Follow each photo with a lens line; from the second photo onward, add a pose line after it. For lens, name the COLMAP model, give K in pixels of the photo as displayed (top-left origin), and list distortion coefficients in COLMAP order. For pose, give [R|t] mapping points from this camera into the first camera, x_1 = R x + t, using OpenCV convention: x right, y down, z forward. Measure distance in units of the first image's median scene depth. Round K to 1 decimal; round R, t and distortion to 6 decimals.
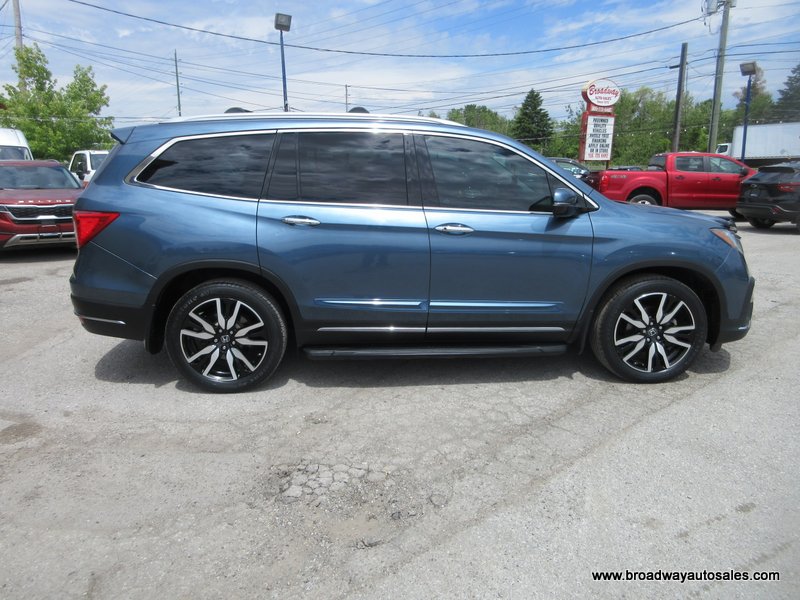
lens RADIAL K [[602.2, 0, 400.0], [0, 602.2, 300.0], [0, 0, 1]] dist [0.022897, -0.013825]
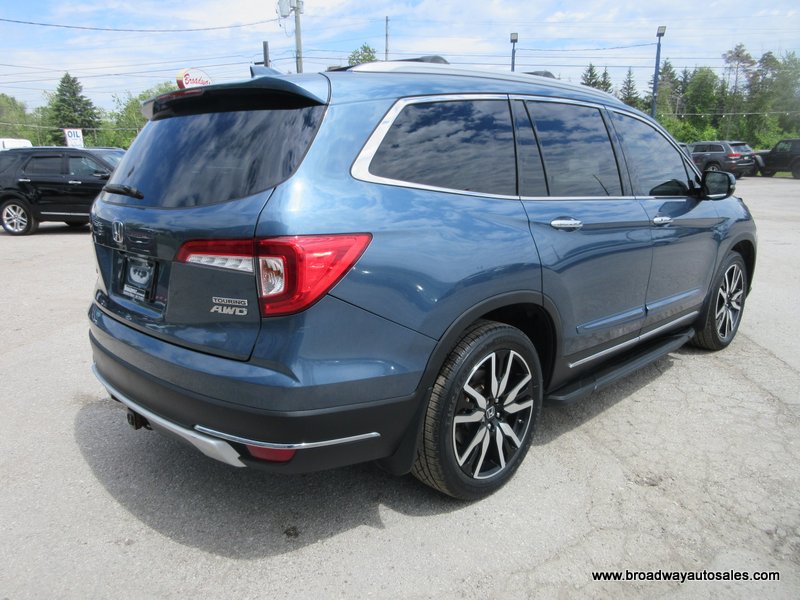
lens RADIAL K [[602.2, 0, 400.0], [0, 602.2, 300.0], [0, 0, 1]] dist [0.022897, -0.013825]
pose [[0.760118, -0.155715, 0.630851, -0.745490], [0.149625, 0.986716, 0.063269, -0.109967], [-0.632323, 0.046299, 0.773320, 0.543424]]
